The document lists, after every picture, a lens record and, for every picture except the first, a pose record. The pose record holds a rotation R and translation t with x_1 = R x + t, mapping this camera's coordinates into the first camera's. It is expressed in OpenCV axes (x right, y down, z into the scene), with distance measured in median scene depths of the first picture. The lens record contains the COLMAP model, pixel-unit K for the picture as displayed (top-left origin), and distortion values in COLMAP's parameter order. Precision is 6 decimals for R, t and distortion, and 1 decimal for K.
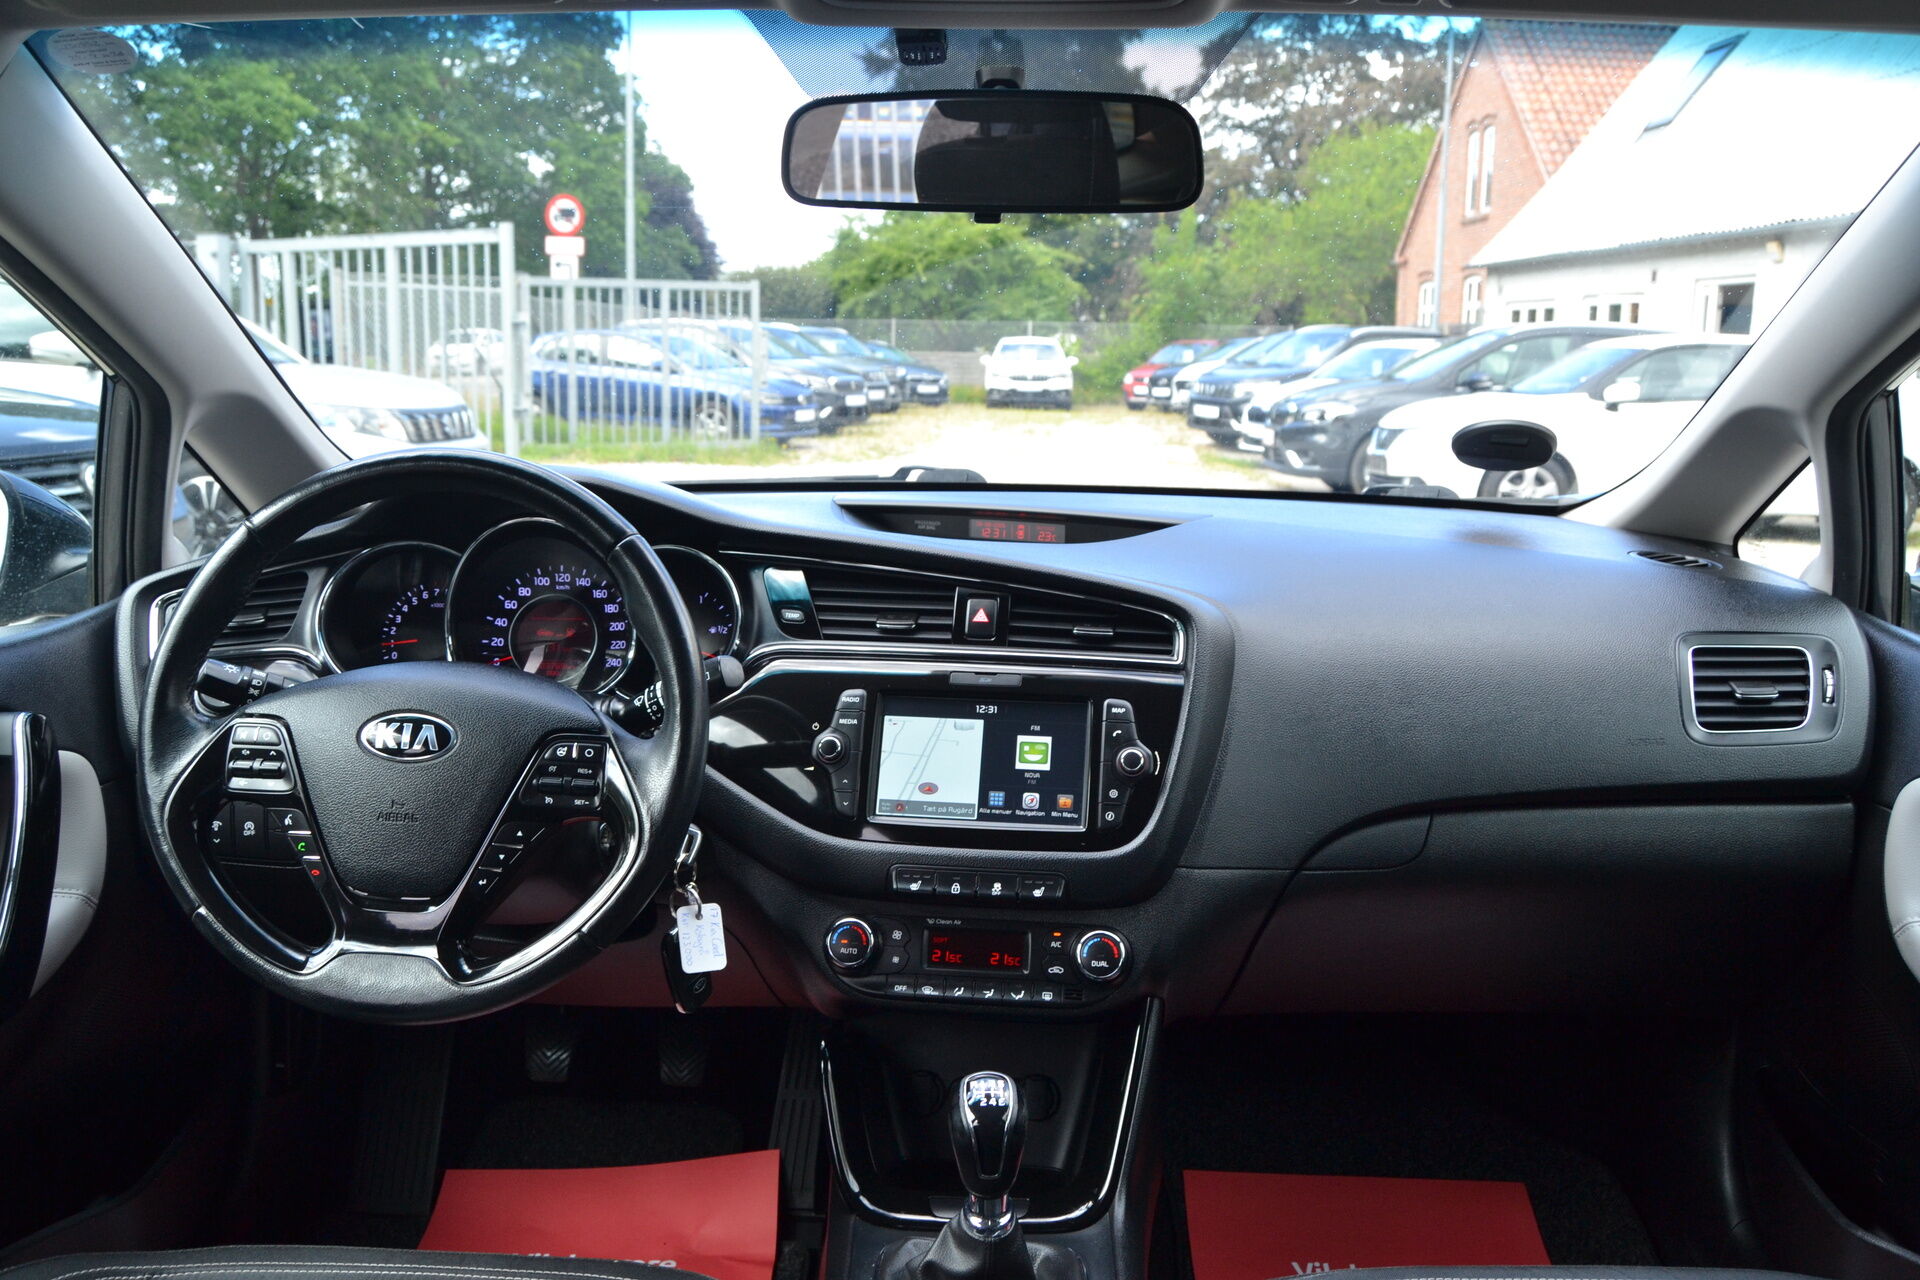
lens RADIAL K [[1494.8, 0, 960.0], [0, 1494.8, 640.0], [0, 0, 1]] dist [-0.106386, 0.071200]
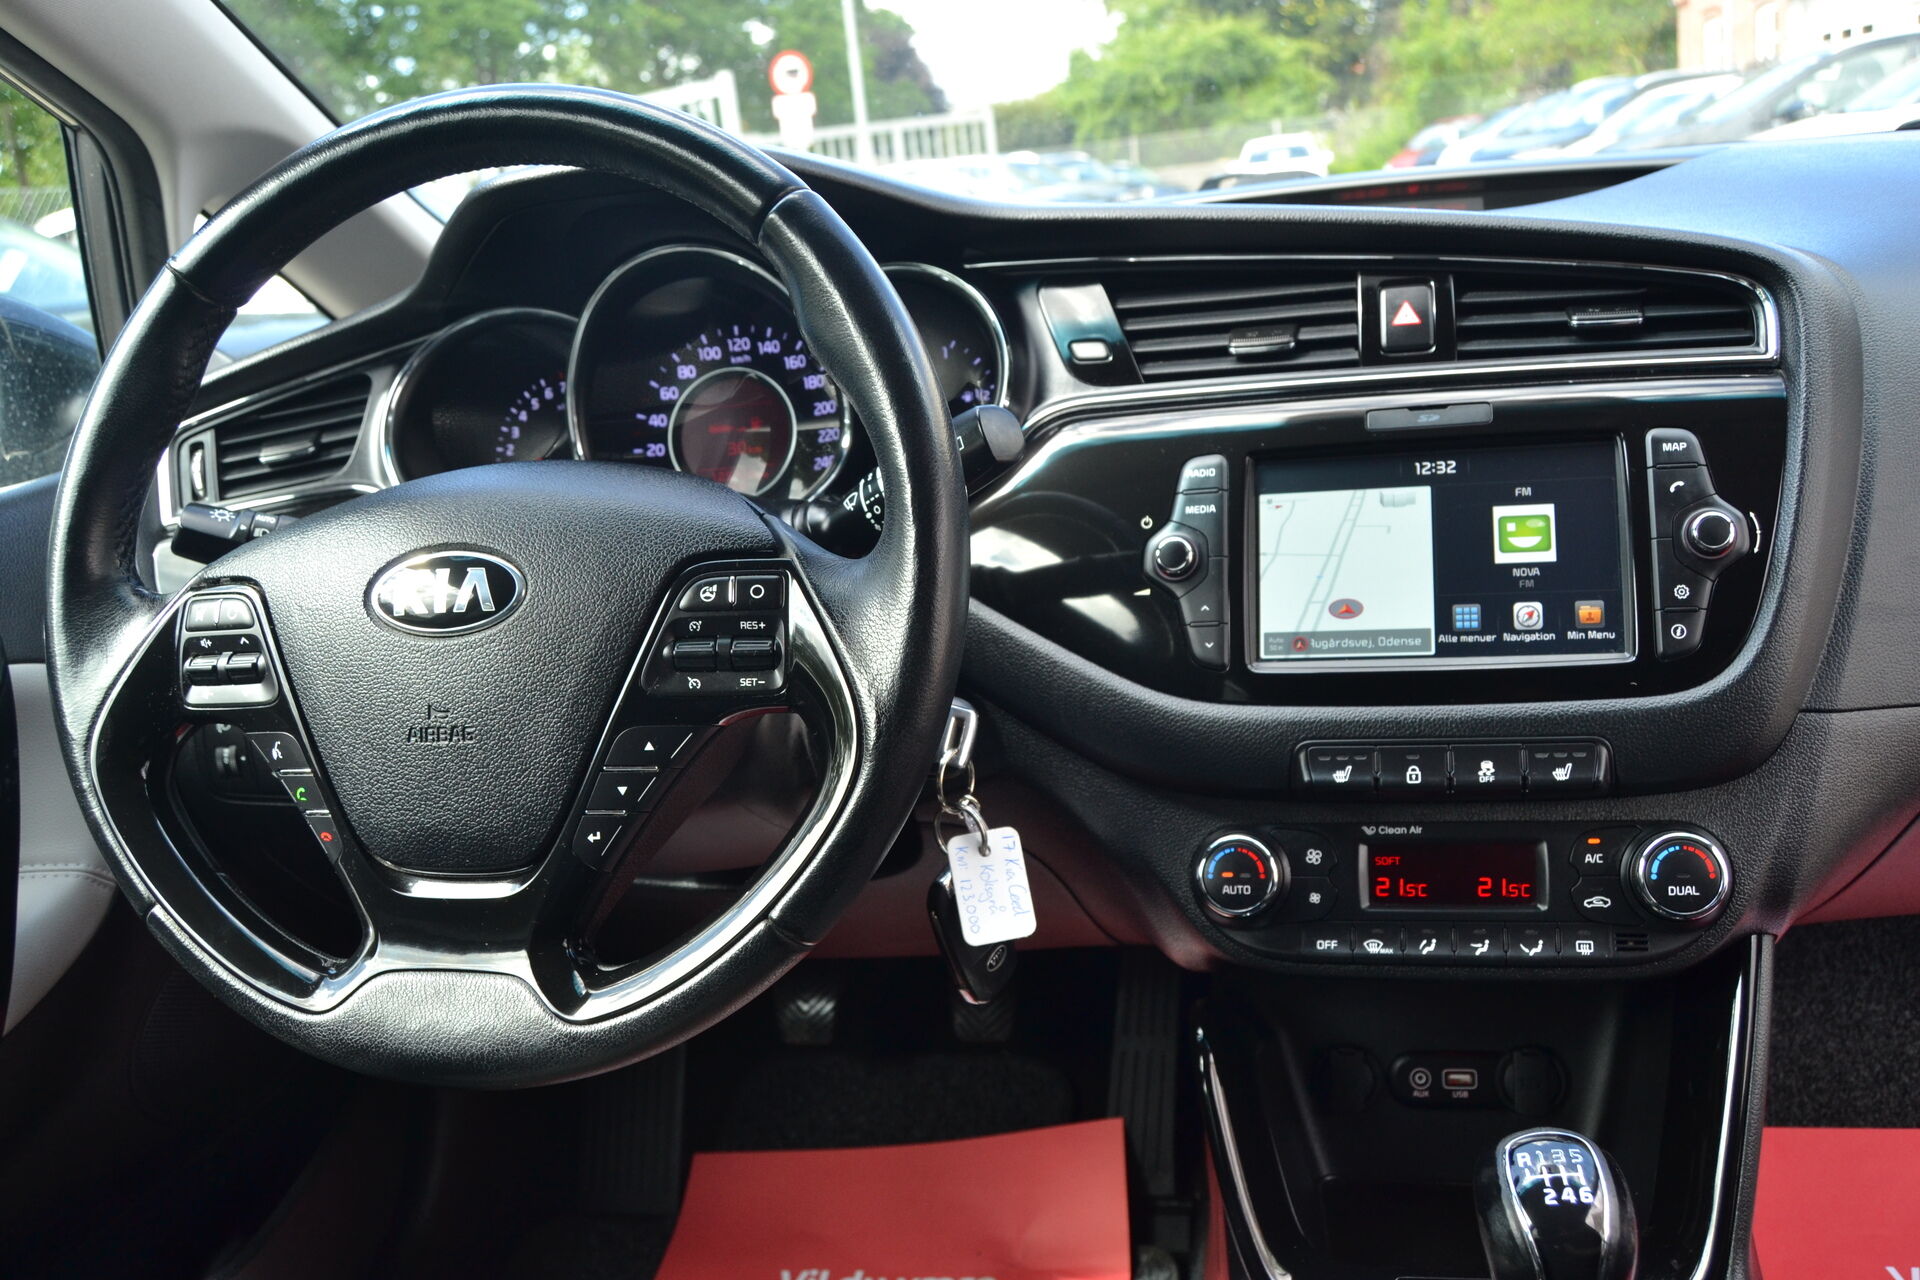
lens RADIAL K [[1494.8, 0, 960.0], [0, 1494.8, 640.0], [0, 0, 1]] dist [-0.106386, 0.071200]
pose [[0.979436, -0.076980, -0.186494, -0.062989], [0.096267, 0.990651, 0.096662, 0.040051], [0.177309, -0.112627, 0.977689, 0.396725]]
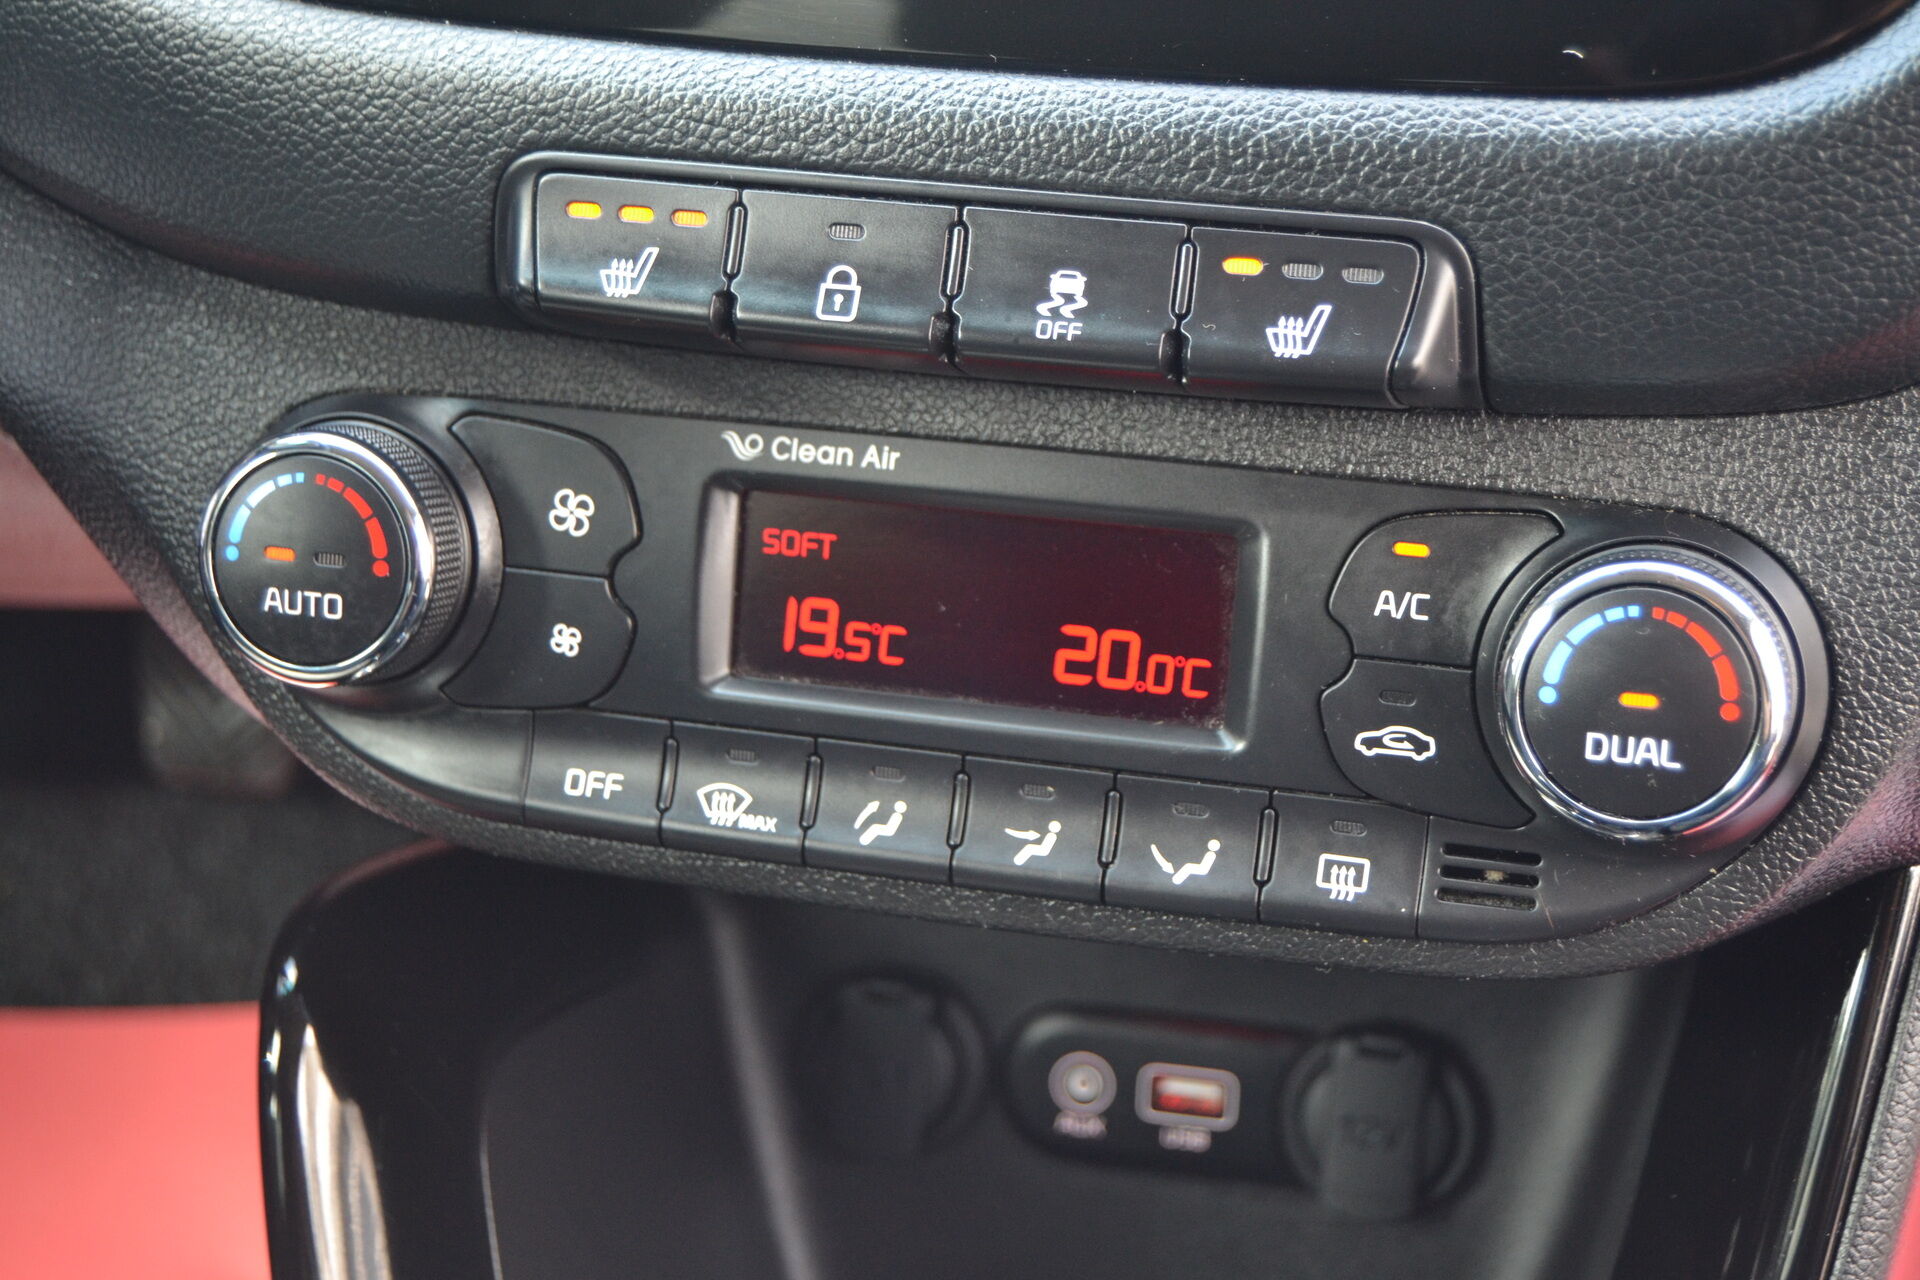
lens RADIAL K [[3356.4, 0, 960.0], [0, 3356.4, 640.0], [0, 0, 1]] dist [-0.042925, -0.915291]
pose [[0.984308, 0.038576, -0.172193, 0.079842], [0.029034, 0.927110, 0.373664, 0.054034], [0.174056, -0.372800, 0.911441, 0.604668]]
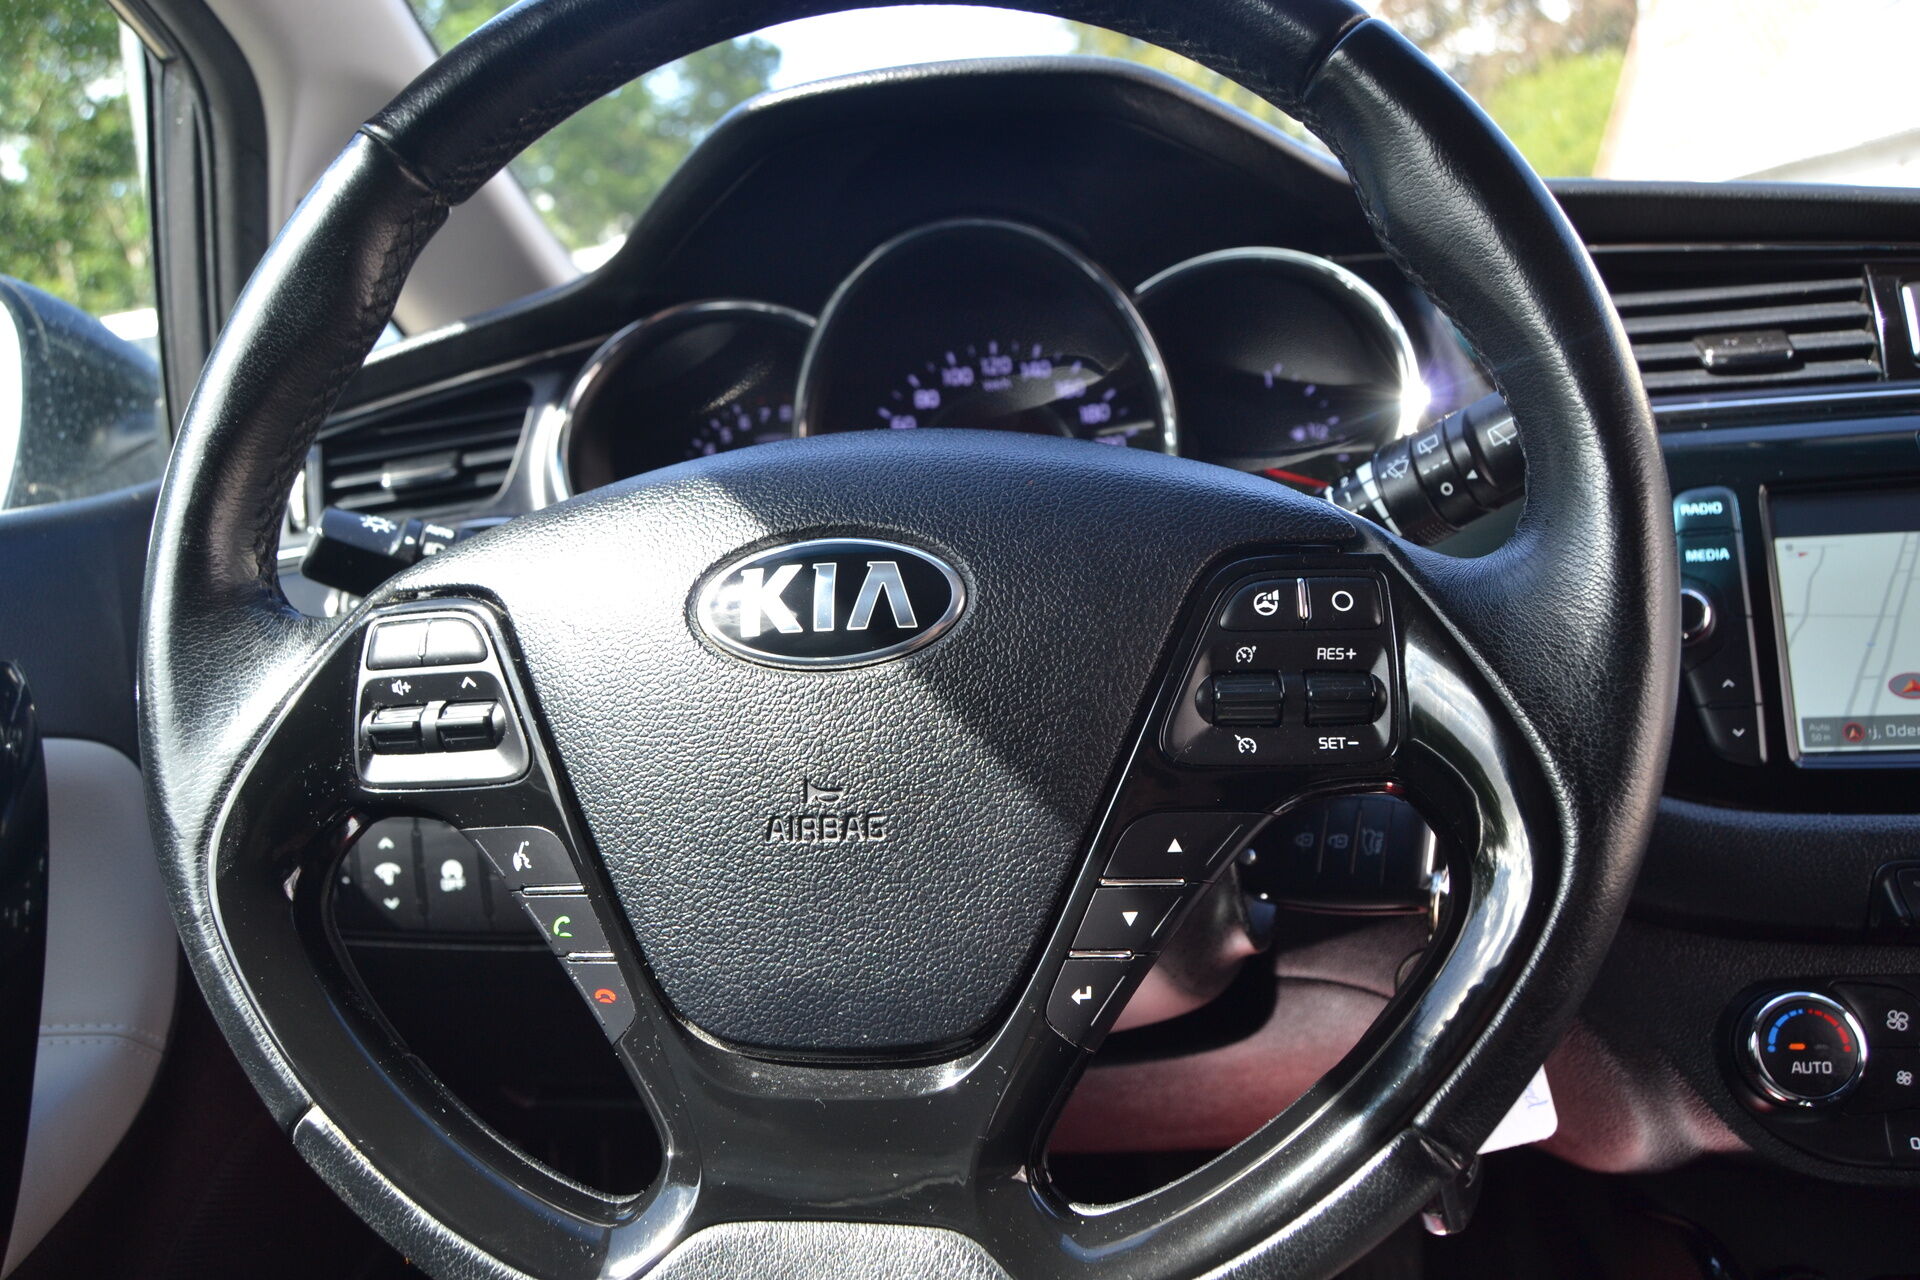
lens RADIAL K [[1568.4, 0, 996.6], [0, 1568.4, 646.1], [0, 0, 1]] dist [-0.218925, 0.269132]
pose [[0.989376, -0.084504, -0.118296, -0.241890], [0.083862, 0.996423, -0.010402, 0.070066], [0.118752, 0.000371, 0.992924, 0.525698]]
